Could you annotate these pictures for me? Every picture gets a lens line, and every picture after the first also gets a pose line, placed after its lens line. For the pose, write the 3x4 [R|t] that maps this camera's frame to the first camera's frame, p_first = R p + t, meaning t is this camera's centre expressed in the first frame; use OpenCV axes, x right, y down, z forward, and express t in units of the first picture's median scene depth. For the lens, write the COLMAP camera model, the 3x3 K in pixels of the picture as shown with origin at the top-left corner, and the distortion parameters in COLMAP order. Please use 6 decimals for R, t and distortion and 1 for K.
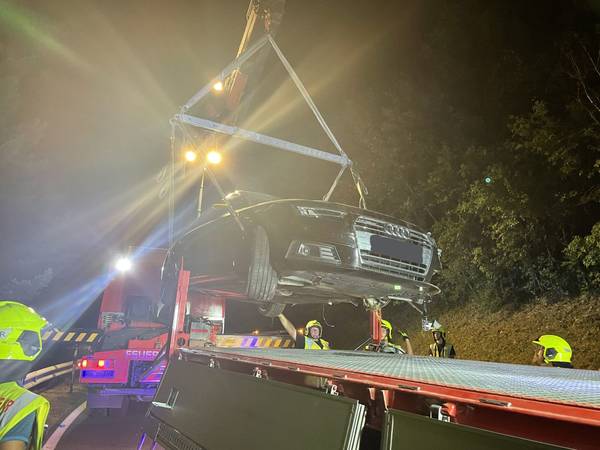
lens RADIAL K [[438.9, 0, 301.0], [0, 438.9, 215.5], [0, 0, 1]] dist [0.131166, -0.146912]
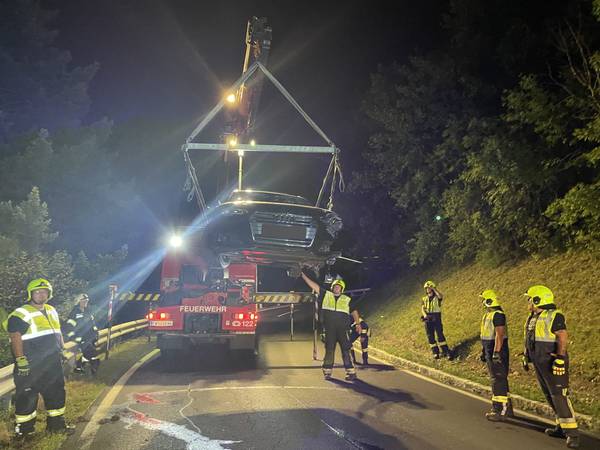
lens RADIAL K [[438.9, 0, 301.0], [0, 438.9, 215.5], [0, 0, 1]] dist [0.131166, -0.146912]
pose [[0.988259, -0.049907, -0.144409, 0.130593], [0.061620, 0.995062, 0.077809, -0.036780], [0.139813, -0.085794, 0.986454, -0.176991]]
